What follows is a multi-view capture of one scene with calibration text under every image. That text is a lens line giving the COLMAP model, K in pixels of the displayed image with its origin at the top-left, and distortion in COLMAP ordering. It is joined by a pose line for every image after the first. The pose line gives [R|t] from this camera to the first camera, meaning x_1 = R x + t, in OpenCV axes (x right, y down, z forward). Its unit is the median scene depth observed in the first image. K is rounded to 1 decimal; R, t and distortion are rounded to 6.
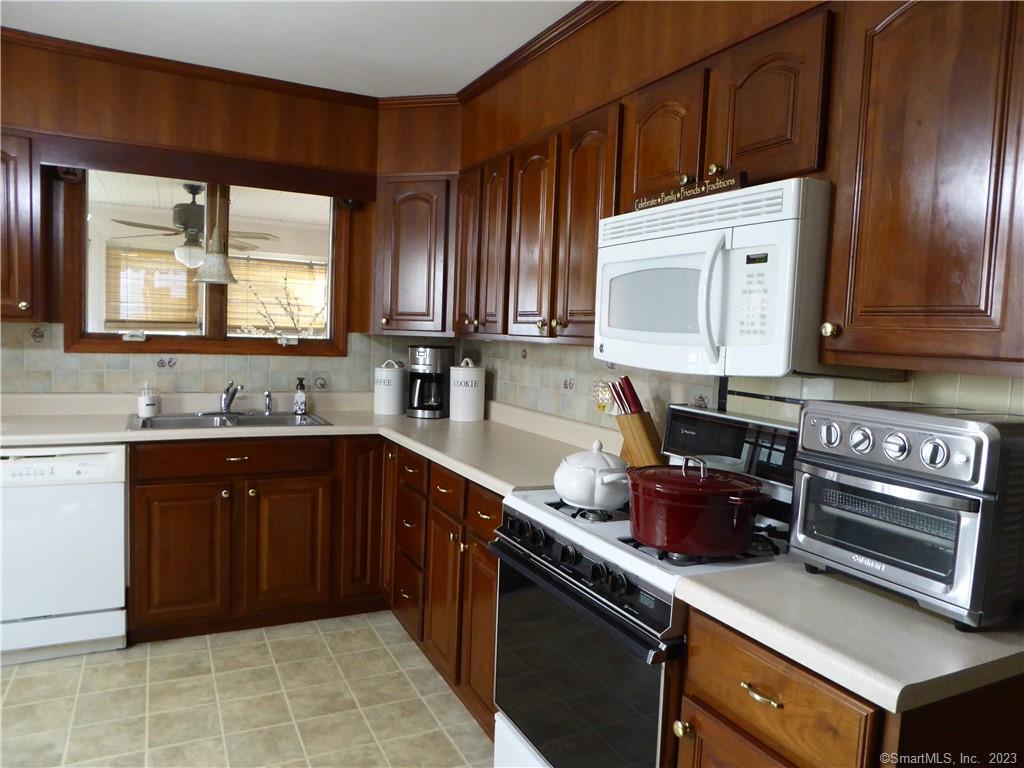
lens RADIAL K [[741.3, 0, 512.0], [0, 741.3, 384.0], [0, 0, 1]] dist [-0.008008, -0.001724]
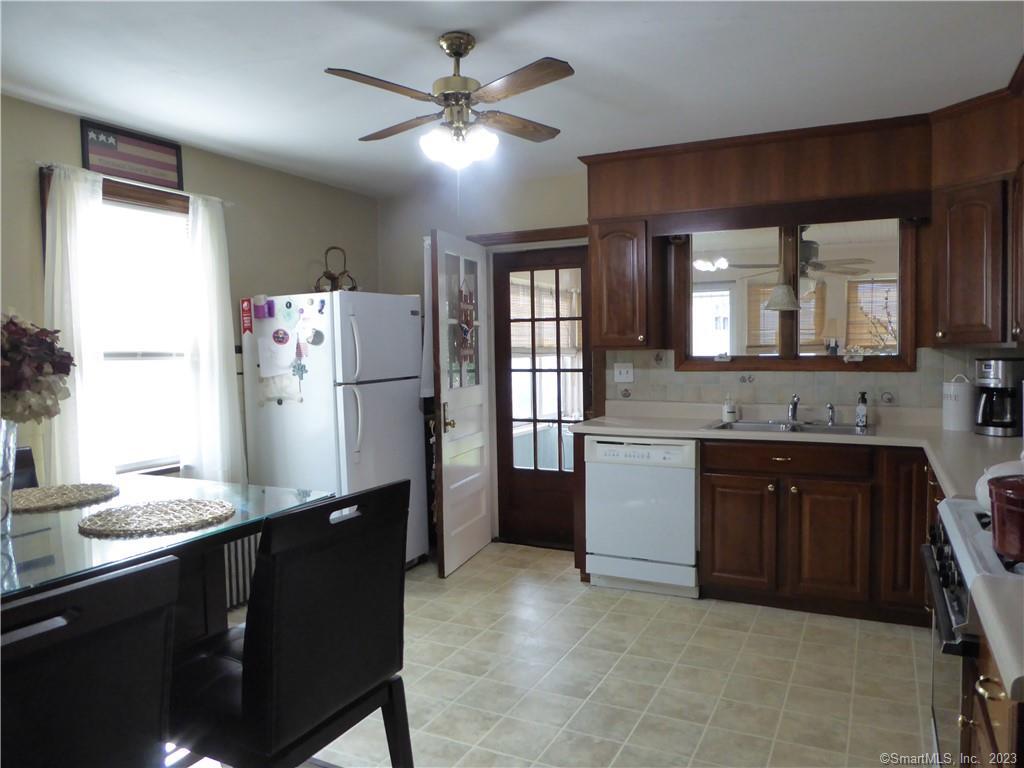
lens RADIAL K [[741.3, 0, 512.0], [0, 741.3, 384.0], [0, 0, 1]] dist [-0.008008, -0.001724]
pose [[0.608459, -0.004660, -0.793571, 0.276627], [-0.021306, 0.999526, -0.022206, 0.016009], [0.793299, 0.030420, 0.608072, -0.051042]]
